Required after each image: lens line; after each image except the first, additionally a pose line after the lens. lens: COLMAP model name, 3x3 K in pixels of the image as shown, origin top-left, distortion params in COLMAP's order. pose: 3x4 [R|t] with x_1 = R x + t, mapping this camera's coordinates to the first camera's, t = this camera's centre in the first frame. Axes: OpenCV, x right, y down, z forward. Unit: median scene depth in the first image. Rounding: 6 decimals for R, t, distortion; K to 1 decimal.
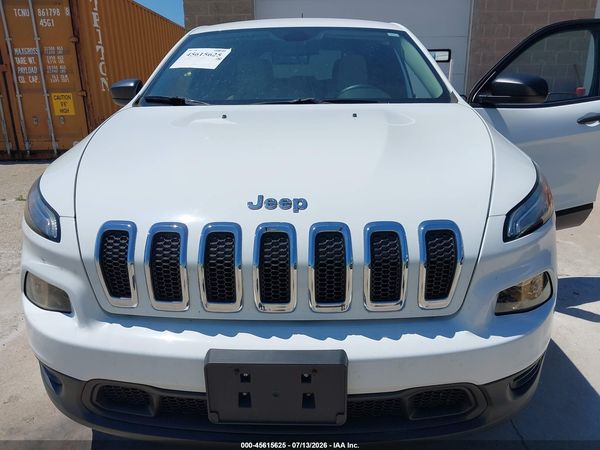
lens RADIAL K [[476.9, 0, 295.2], [0, 476.9, 226.6], [0, 0, 1]] dist [0.012764, -0.019866]
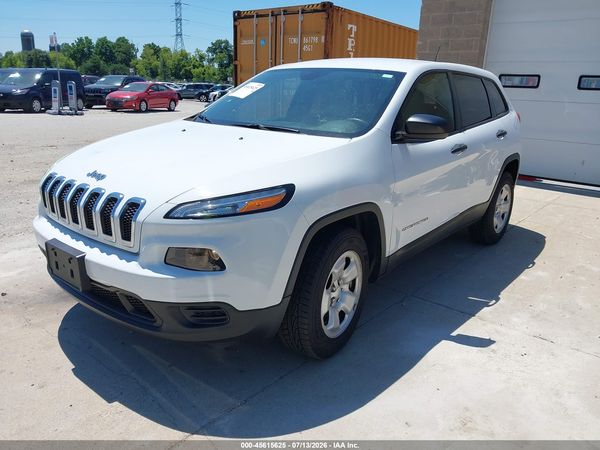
lens RADIAL K [[476.9, 0, 296.4], [0, 476.9, 219.5], [0, 0, 1]] dist [0.012764, -0.019866]
pose [[0.789274, 0.204640, -0.578938, 1.561696], [-0.223937, 0.973826, 0.038927, -0.117079], [0.571751, 0.098921, 0.814442, -0.087727]]
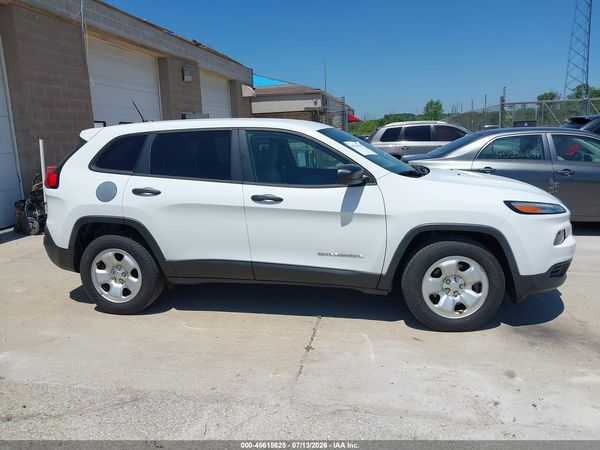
lens RADIAL K [[476.9, 0, 291.4], [0, 476.9, 223.9], [0, 0, 1]] dist [0.012764, -0.019866]
pose [[0.162551, -0.175000, 0.971057, -3.292330], [0.316989, 0.941239, 0.116563, -0.698400], [-0.934396, 0.288867, 0.208473, 1.806072]]
